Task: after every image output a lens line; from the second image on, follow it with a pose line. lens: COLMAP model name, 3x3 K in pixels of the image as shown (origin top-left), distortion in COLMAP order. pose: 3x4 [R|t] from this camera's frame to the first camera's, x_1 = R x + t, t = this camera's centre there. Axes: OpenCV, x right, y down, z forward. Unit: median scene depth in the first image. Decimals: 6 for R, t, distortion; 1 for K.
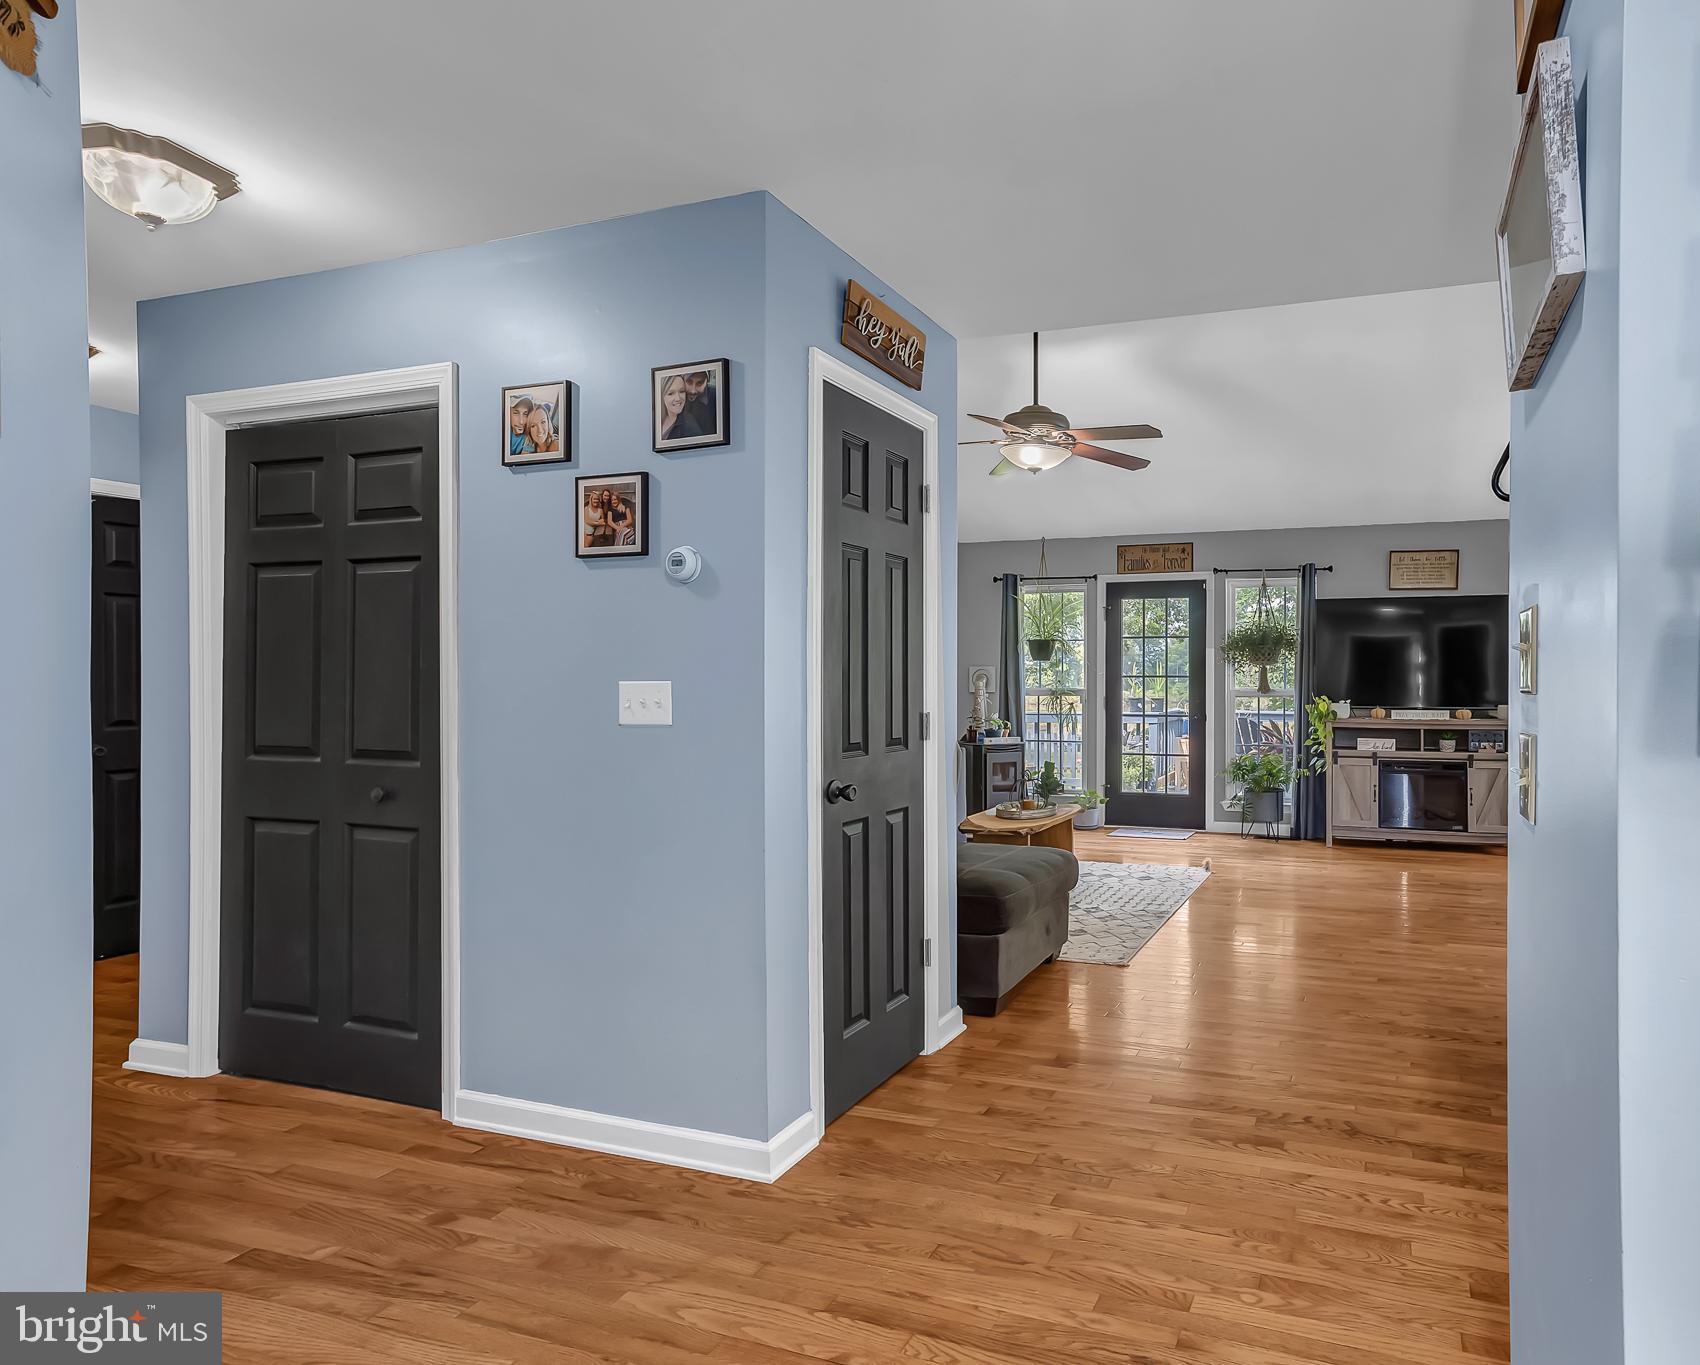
lens RADIAL K [[1195.7, 0, 852.2], [0, 1195.7, 685.5], [0, 0, 1]] dist [0.011088, 0.002163]
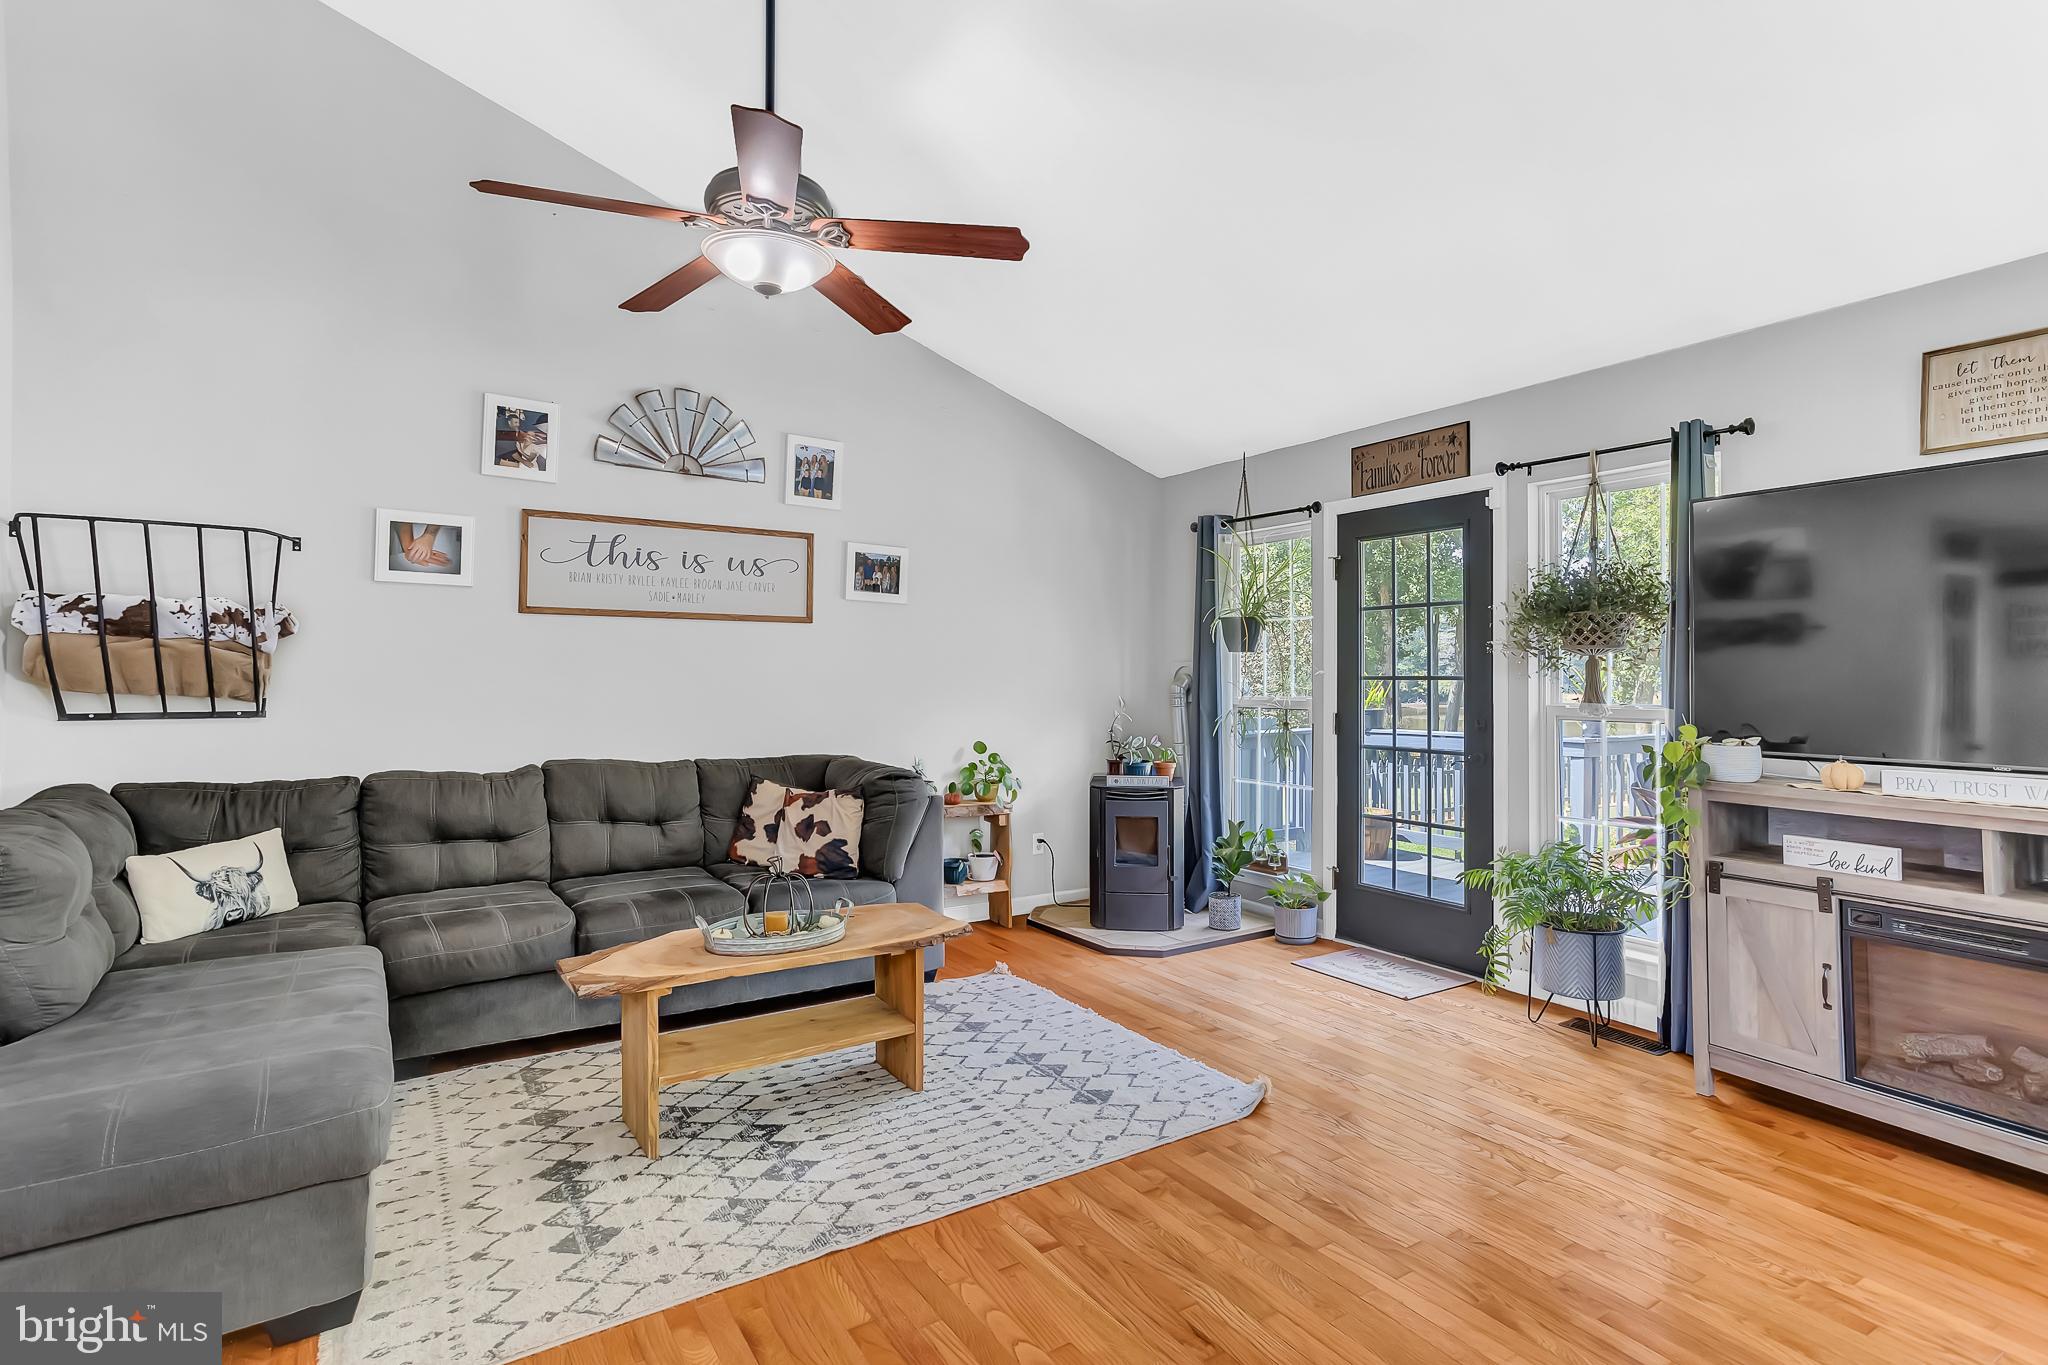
lens RADIAL K [[1002.8, 0, 1001.4], [0, 1002.8, 653.1], [0, 0, 1]] dist [0.004829, 0.004934]
pose [[0.815018, -0.013102, -0.579288, 0.384669], [-0.003498, 0.999615, -0.027530, -0.005774], [0.579426, 0.024463, 0.814658, 0.547639]]
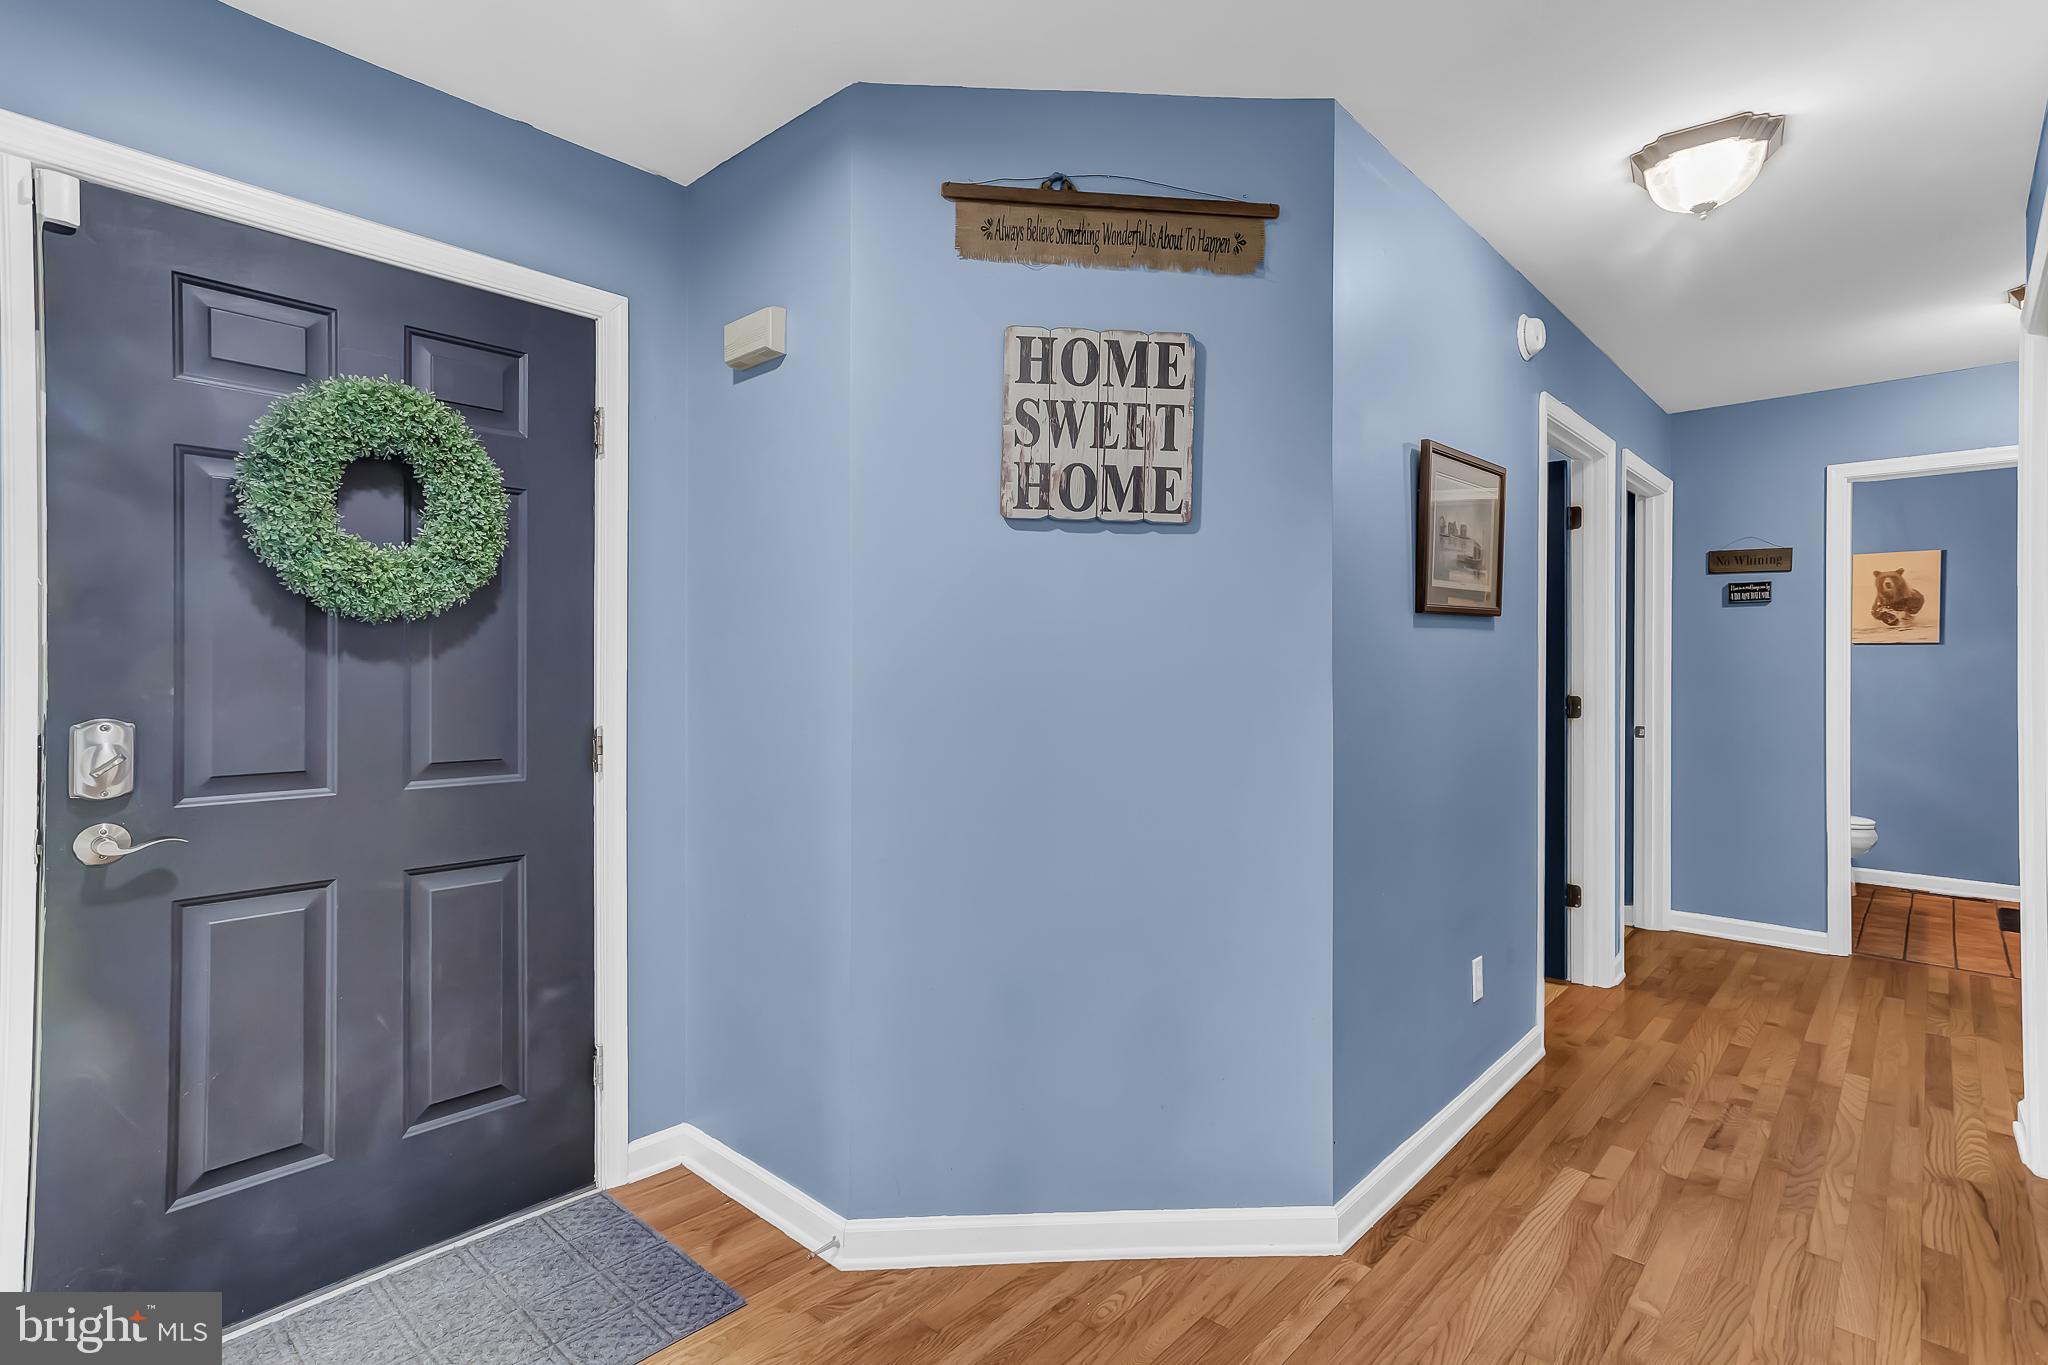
lens RADIAL K [[1002.8, 0, 1029.5], [0, 1002.8, 667.1], [0, 0, 1]] dist [0.004829, 0.004934]
pose [[-0.336762, -0.002260, -0.941587, 0.163504], [-0.009457, 0.999955, 0.000982, -0.000717], [0.941542, 0.009236, -0.336768, 0.313660]]
